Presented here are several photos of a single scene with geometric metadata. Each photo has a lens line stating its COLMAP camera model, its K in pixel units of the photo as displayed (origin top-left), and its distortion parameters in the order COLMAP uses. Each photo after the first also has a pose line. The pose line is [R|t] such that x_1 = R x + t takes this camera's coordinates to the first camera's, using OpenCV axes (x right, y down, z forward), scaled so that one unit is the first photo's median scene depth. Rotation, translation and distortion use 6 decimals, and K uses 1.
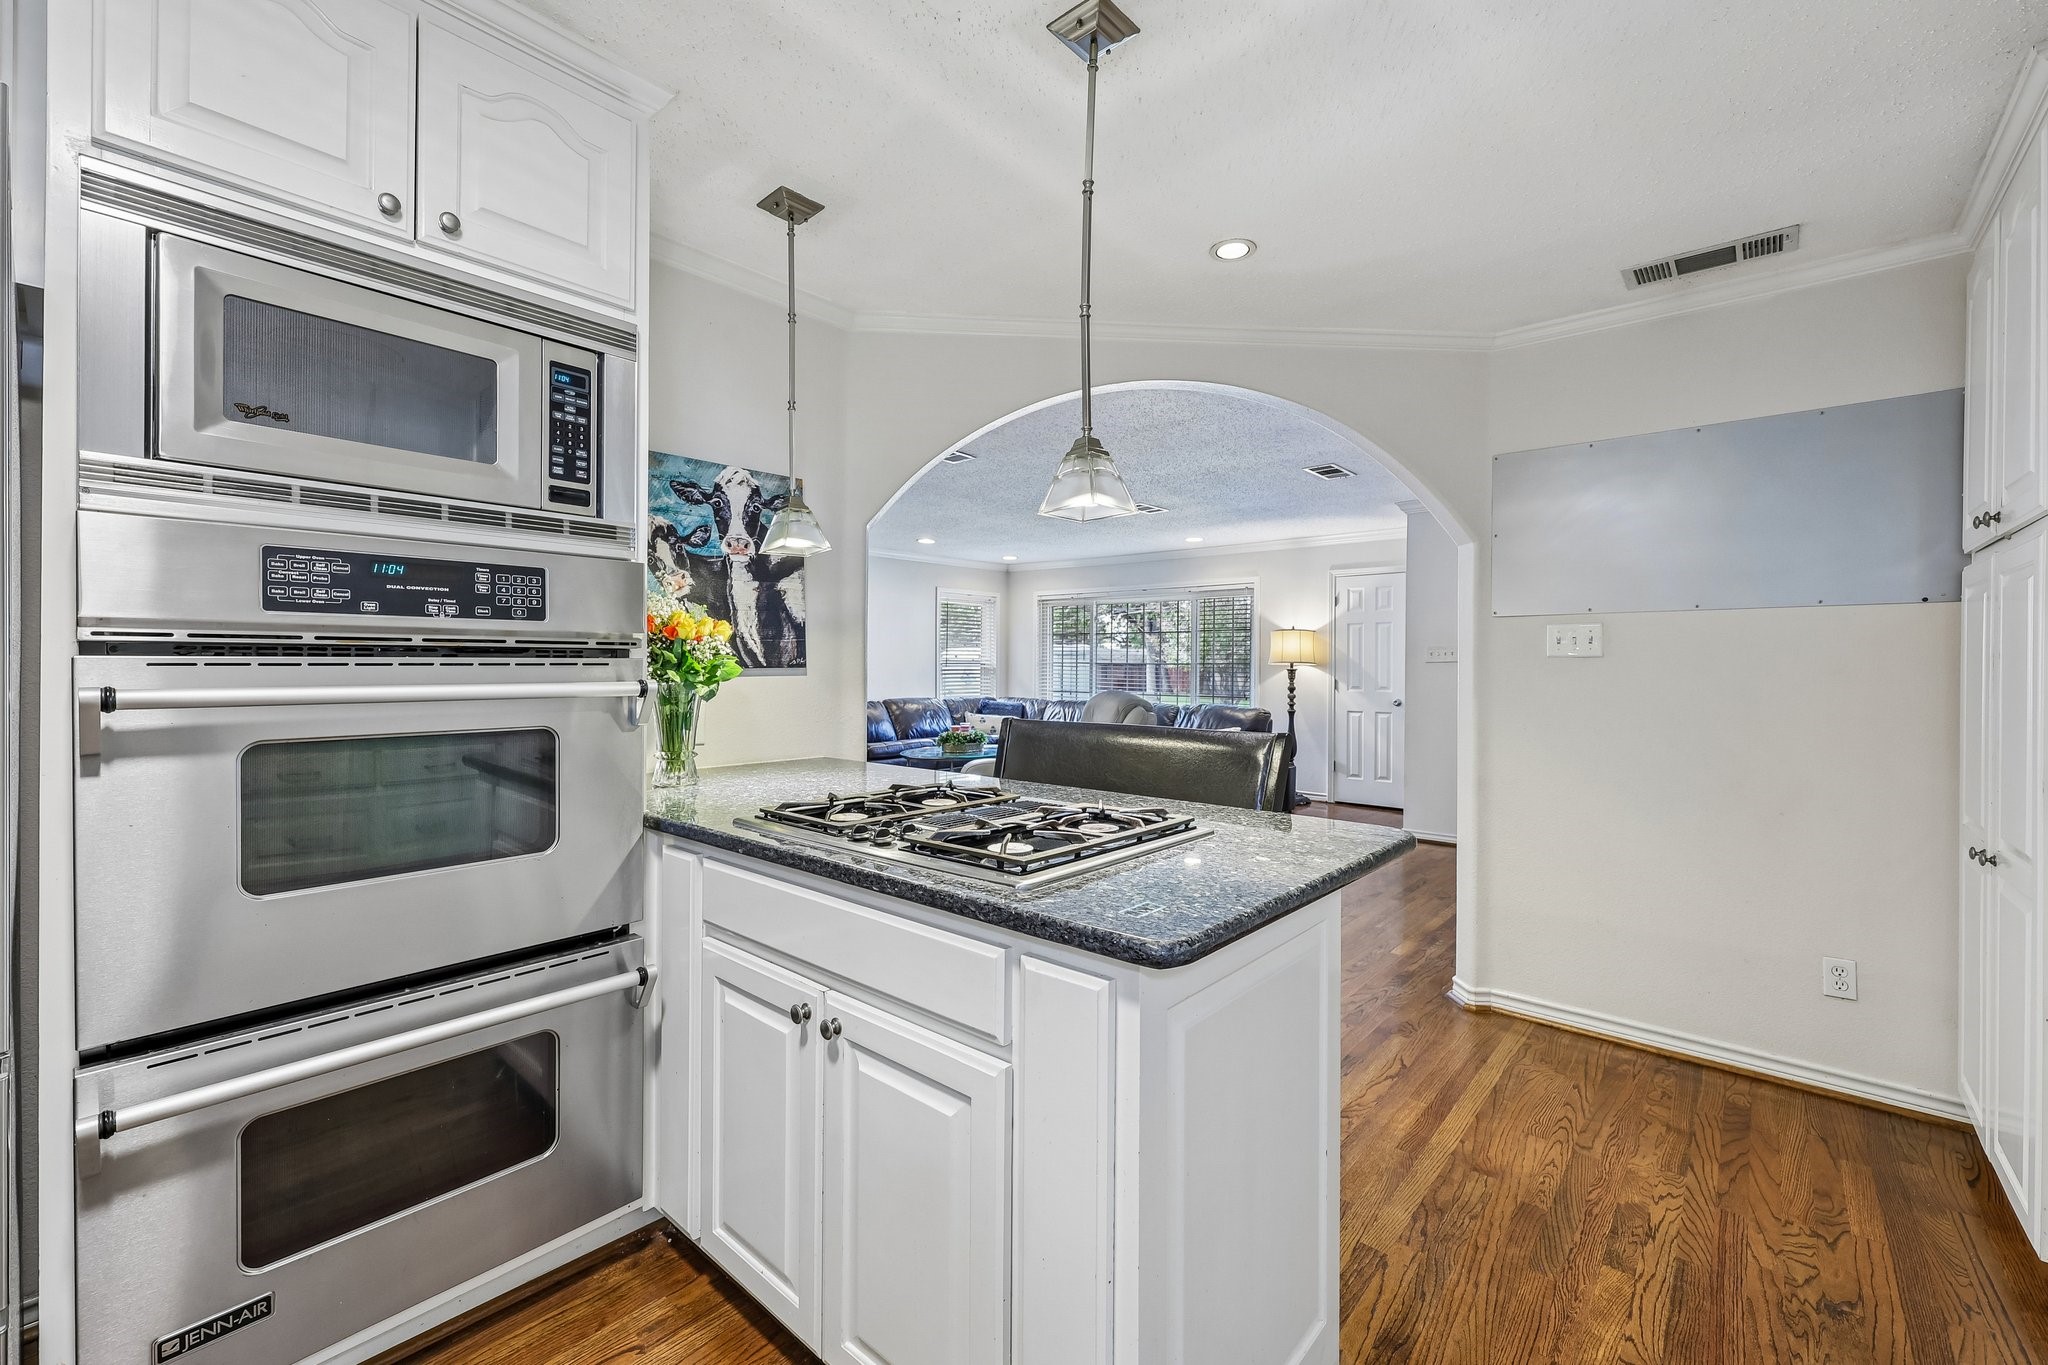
lens RADIAL K [[840.5, 0, 1017.9], [0, 840.5, 673.4], [0, 0, 1]] dist [0.009070, -0.002105]
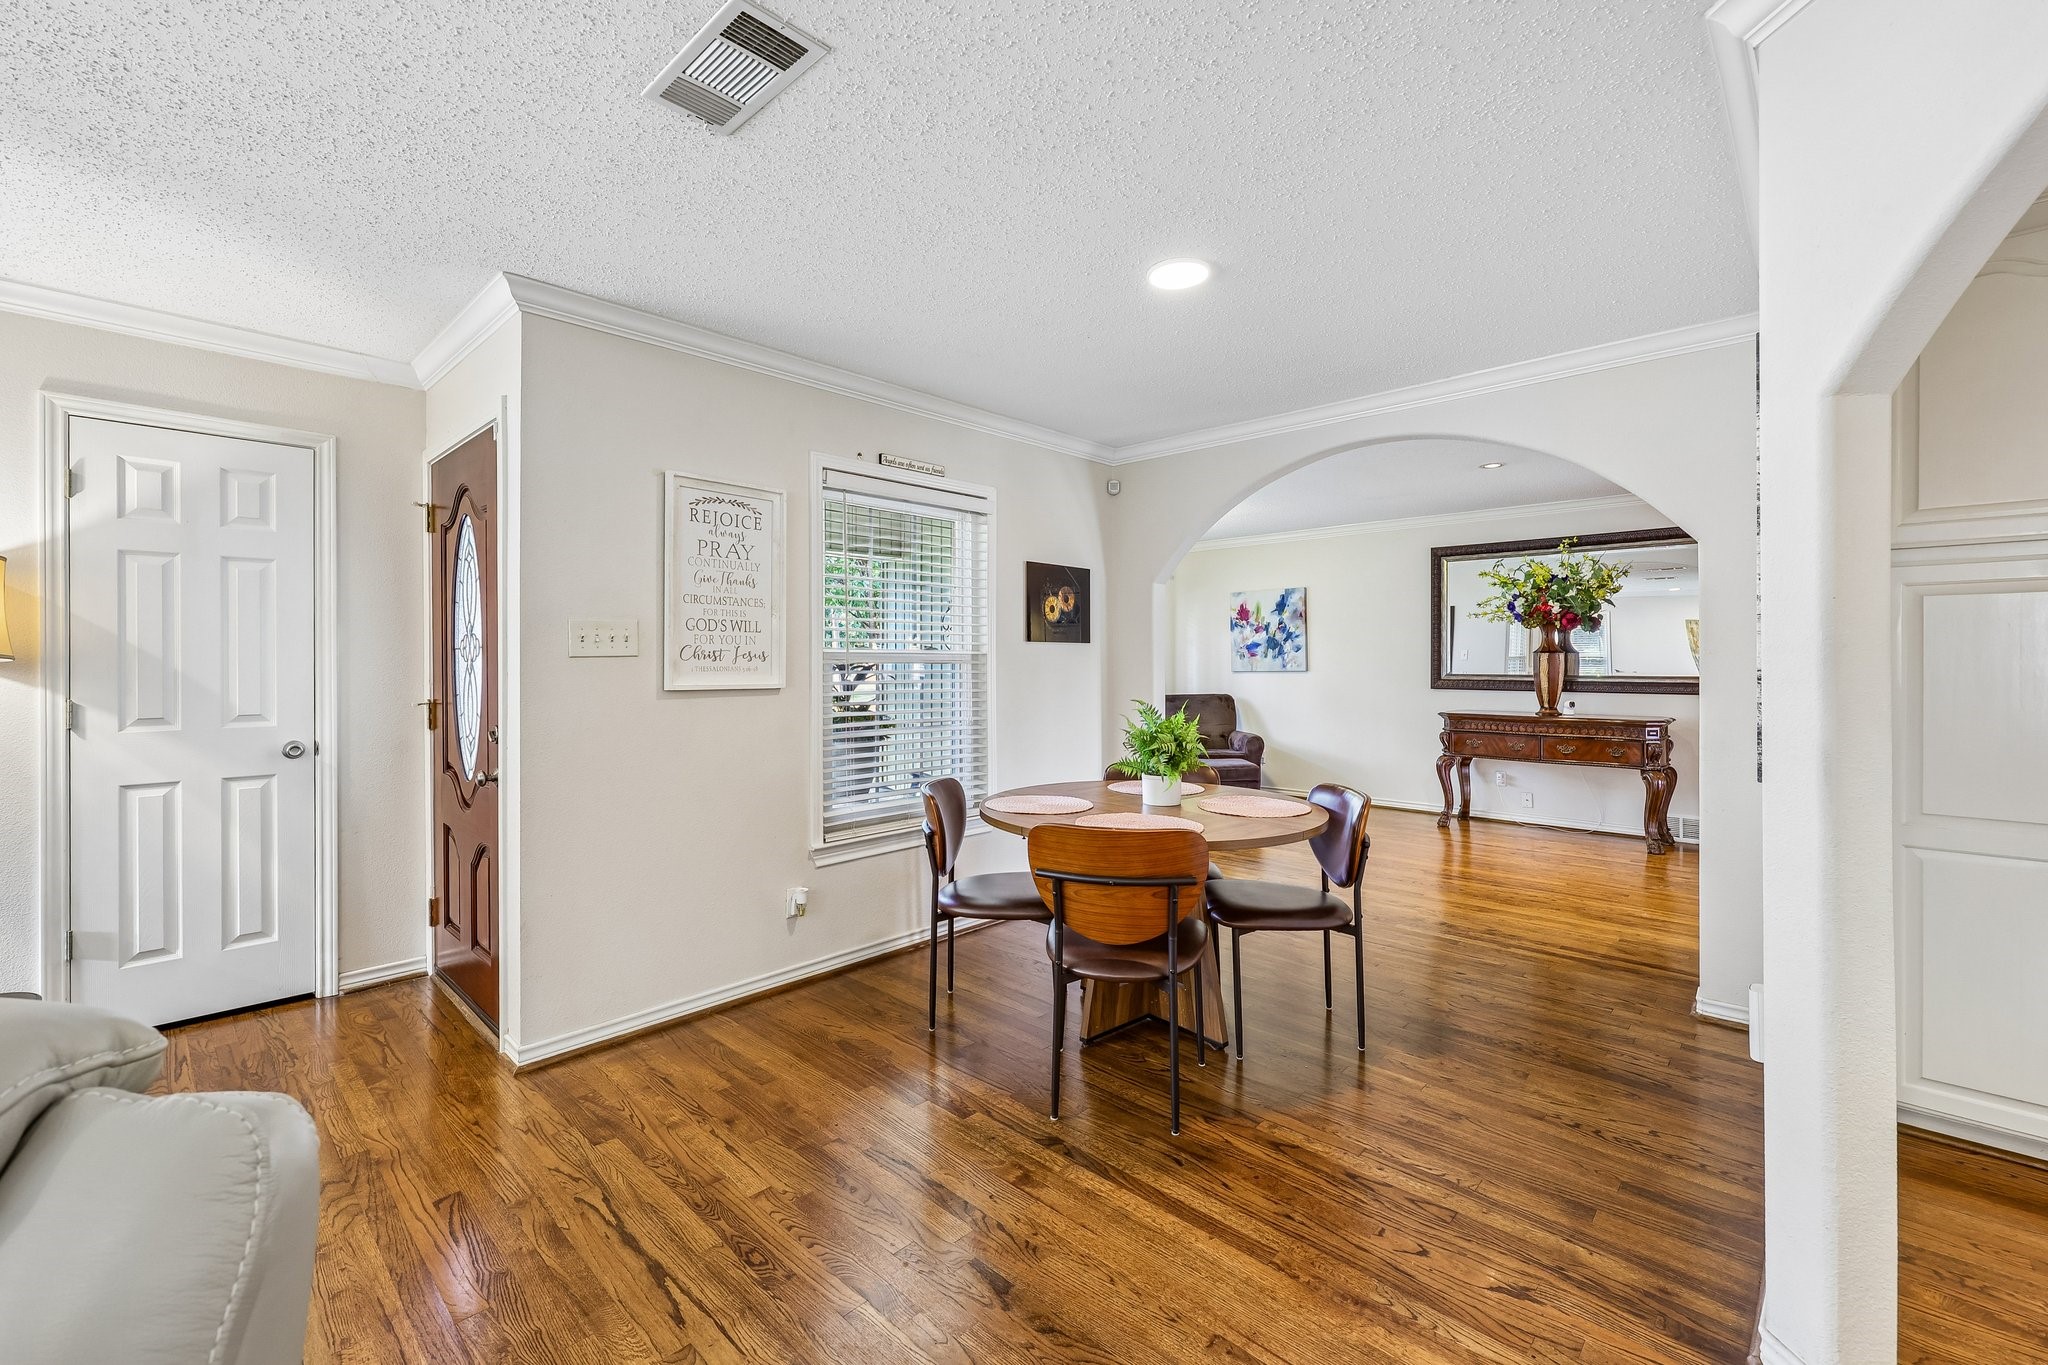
lens RADIAL K [[840.5, 0, 1030.4], [0, 840.5, 657.0], [0, 0, 1]] dist [0.009070, -0.002105]
pose [[0.031236, -0.000660, 0.999512, 0.089511], [0.012019, 0.999928, 0.000285, -0.021629], [-0.999440, 0.012004, 0.031242, 1.673749]]
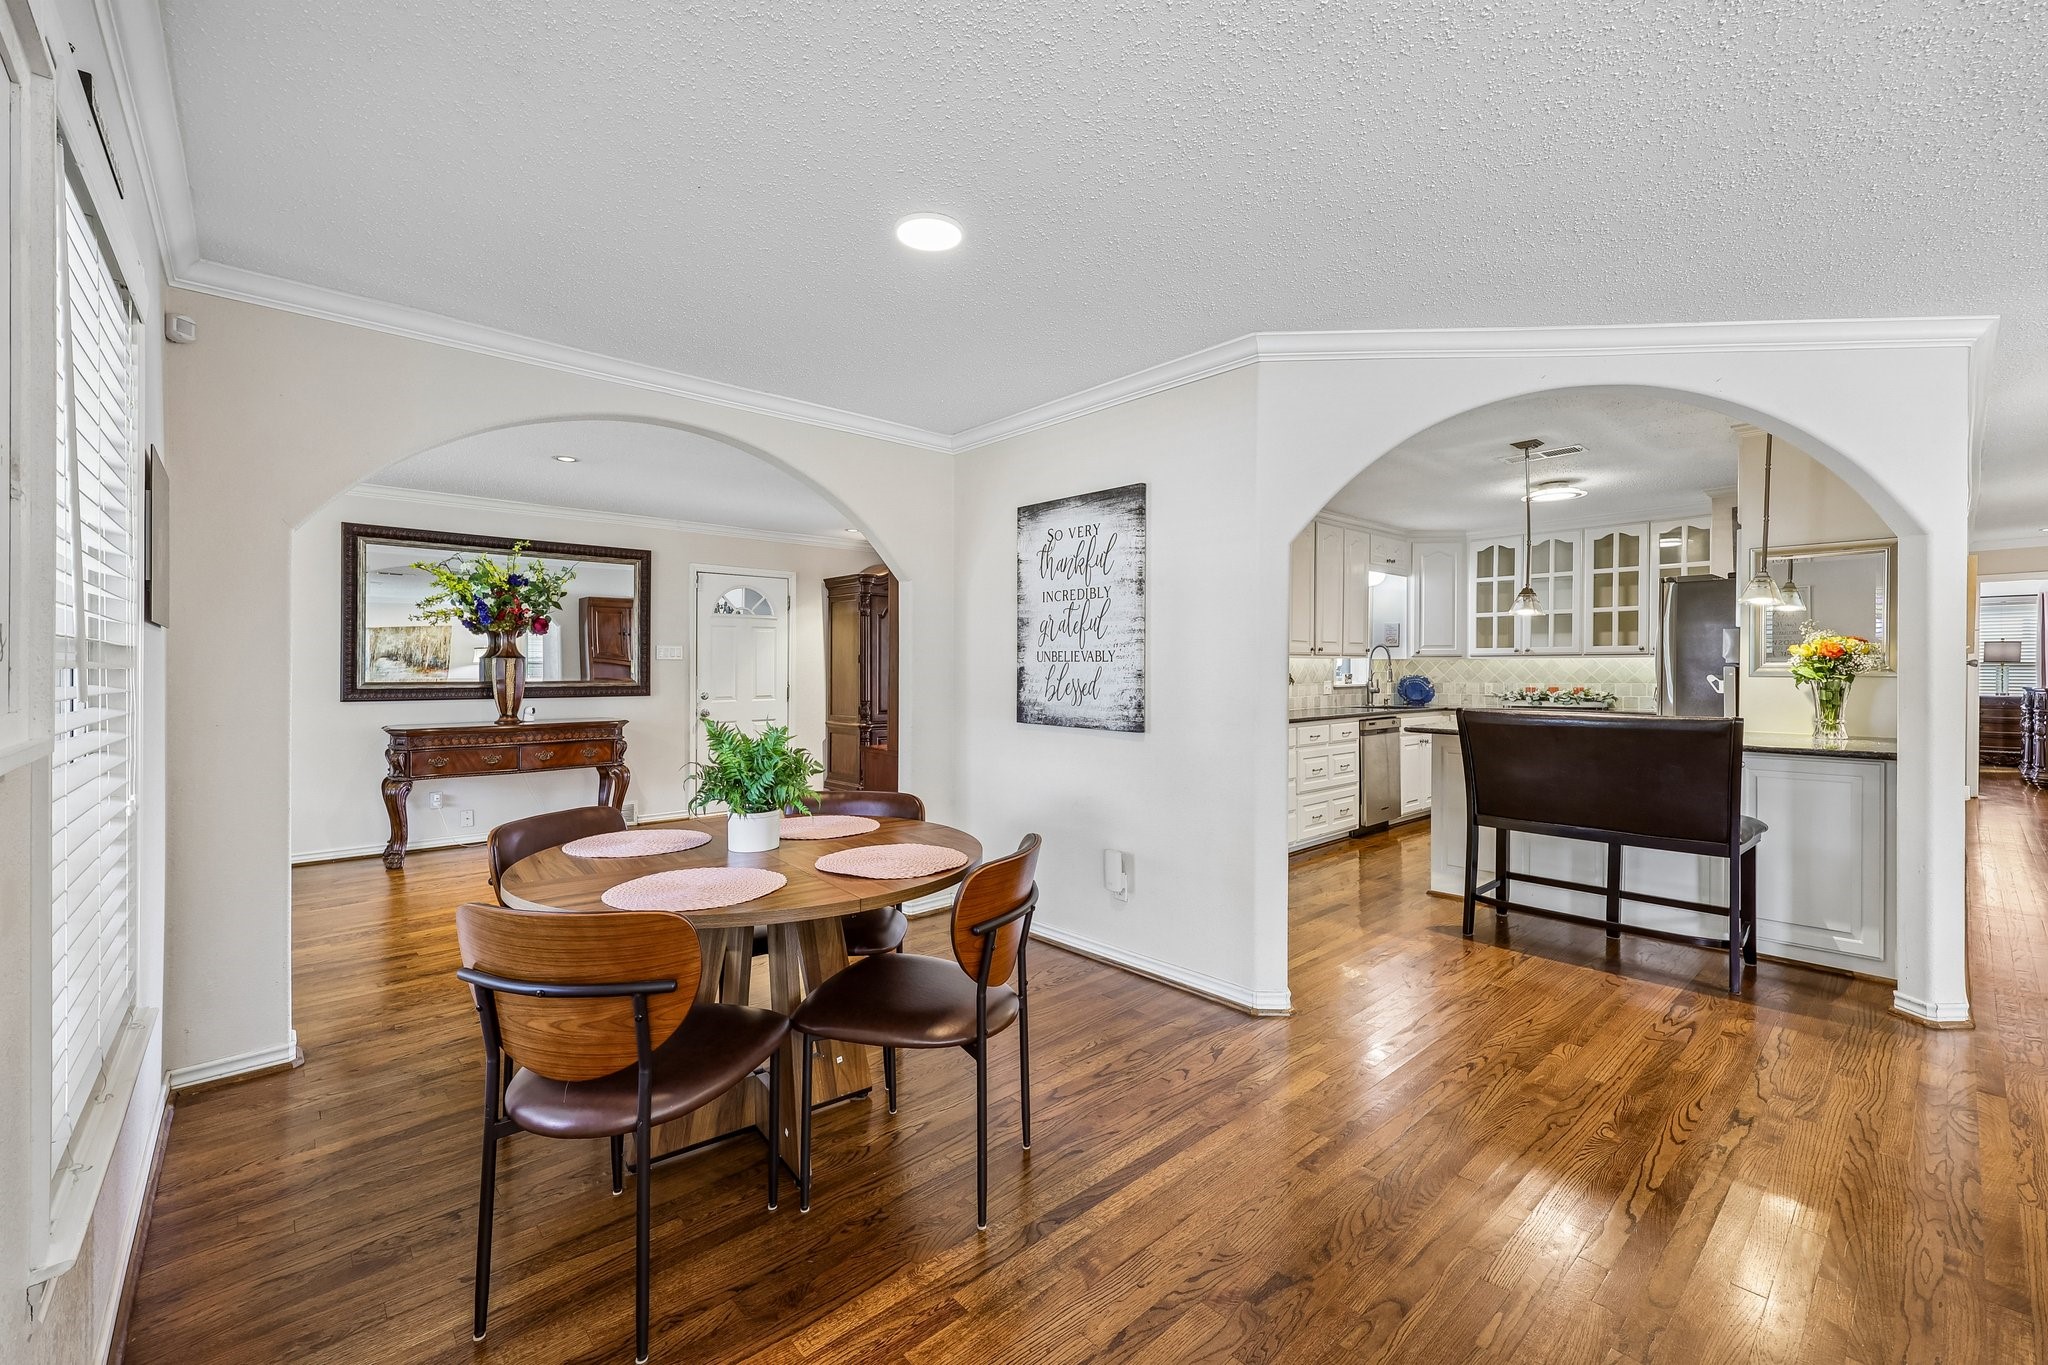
lens RADIAL K [[840.5, 0, 1032.5], [0, 840.5, 669.8], [0, 0, 1]] dist [0.009070, -0.002105]
pose [[-0.994209, -0.006530, 0.107263, 0.838161], [-0.005106, 0.999895, 0.013544, -0.021651], [-0.107340, 0.012917, -0.994138, 2.367073]]
